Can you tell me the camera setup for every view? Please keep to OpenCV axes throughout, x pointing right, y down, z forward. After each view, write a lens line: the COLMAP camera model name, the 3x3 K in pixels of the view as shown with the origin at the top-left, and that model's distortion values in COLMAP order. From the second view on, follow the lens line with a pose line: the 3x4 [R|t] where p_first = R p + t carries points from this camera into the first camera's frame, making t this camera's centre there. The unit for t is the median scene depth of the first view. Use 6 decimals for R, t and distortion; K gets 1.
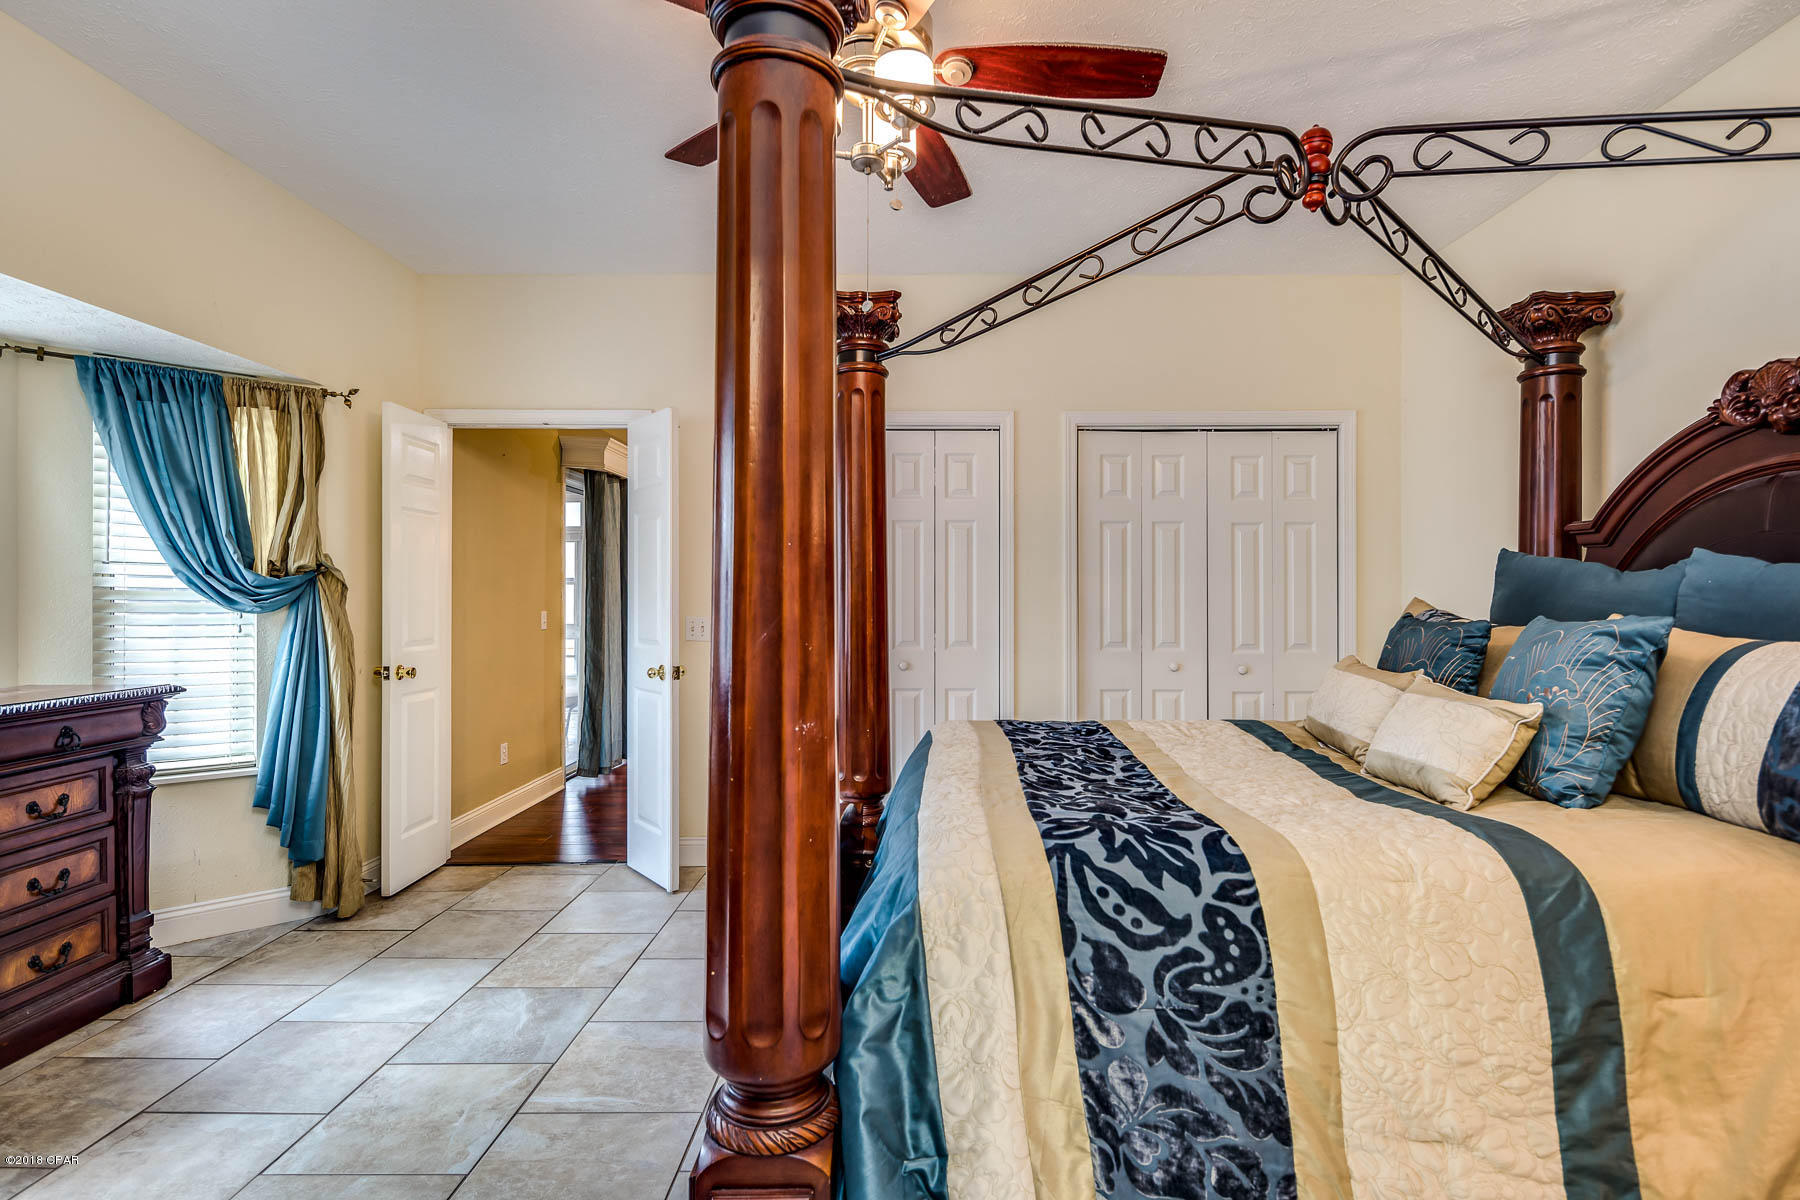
lens RADIAL K [[869.2, 0, 900.0], [0, 869.2, 600.0], [0, 0, 1]] dist [-0.000020, -0.000596]
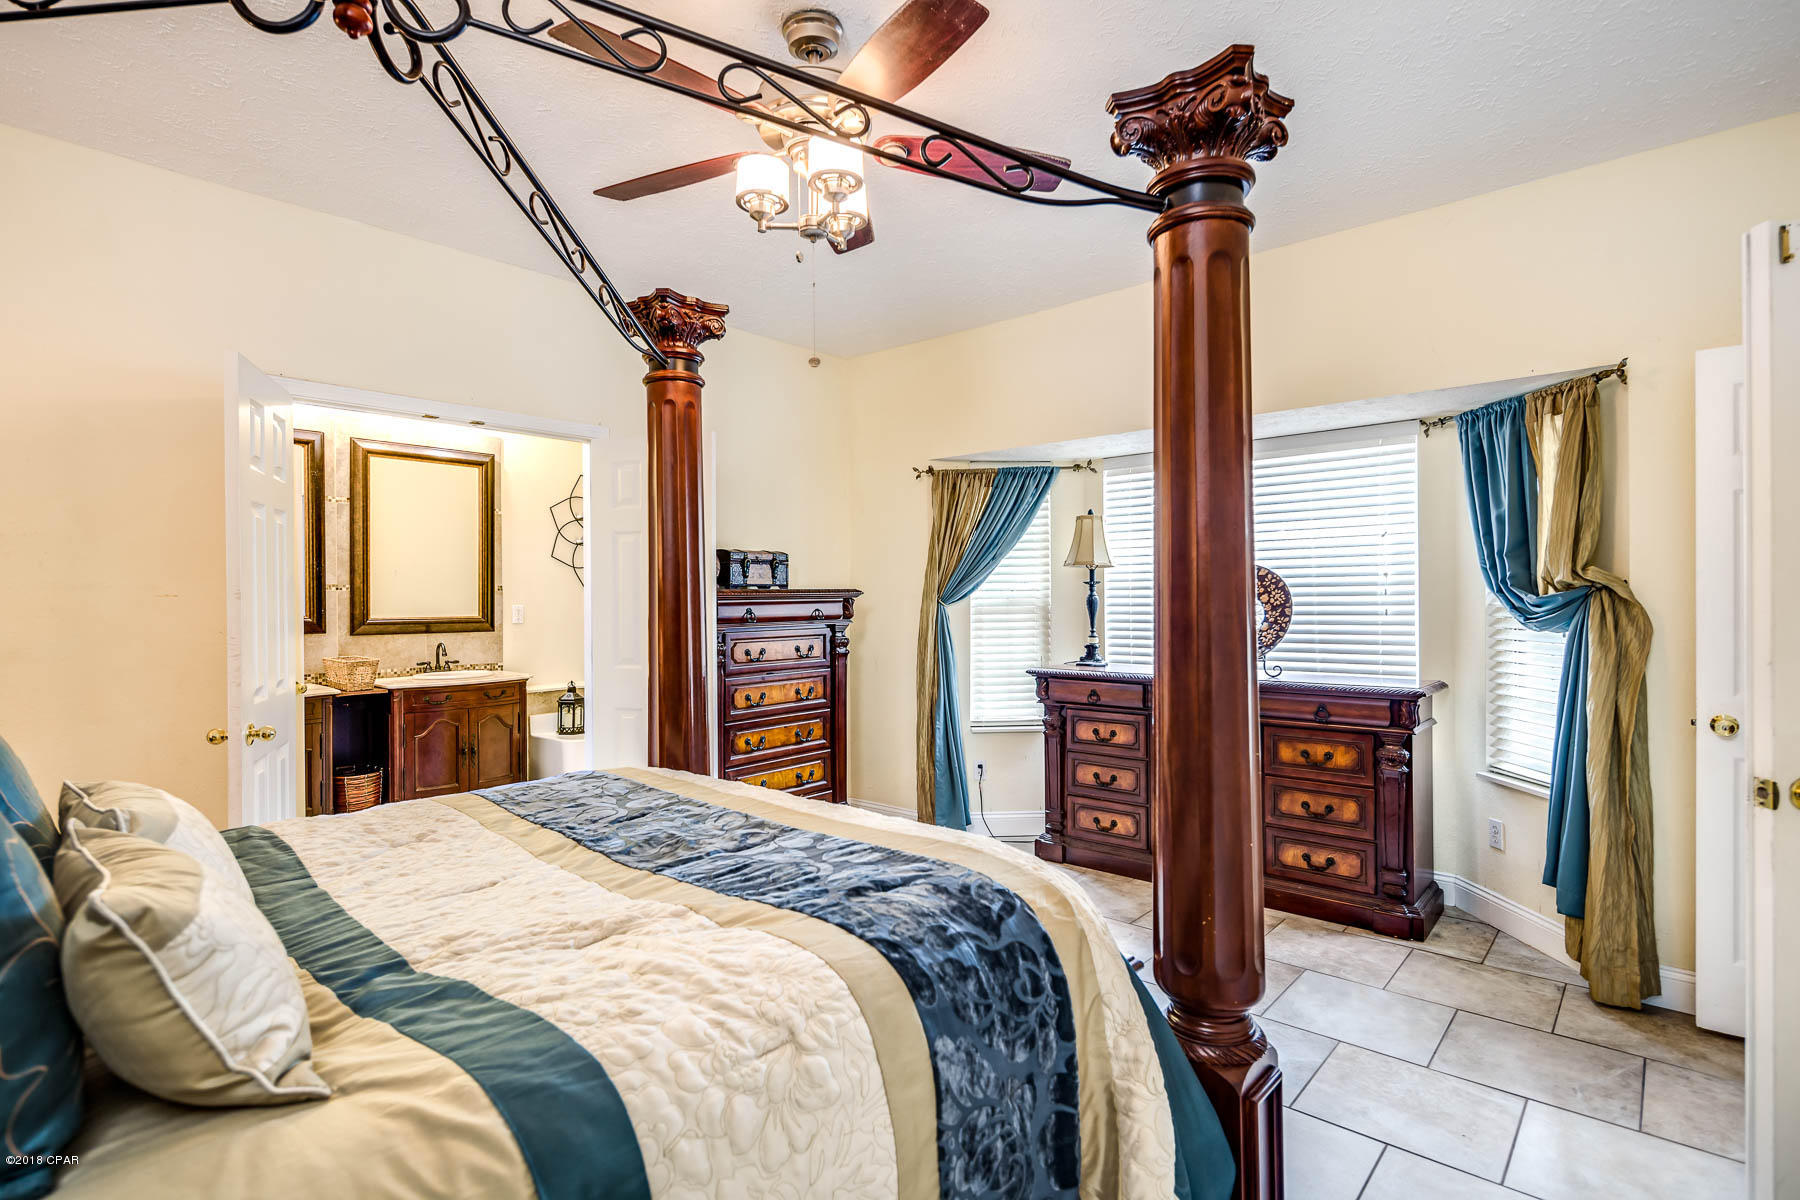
lens RADIAL K [[869.2, 0, 900.0], [0, 869.2, 600.0], [0, 0, 1]] dist [-0.000020, -0.000596]
pose [[-0.642992, 0.004378, -0.765860, 0.504984], [0.001128, 0.999988, 0.004770, -0.029554], [0.765872, 0.002203, -0.642989, 1.200869]]
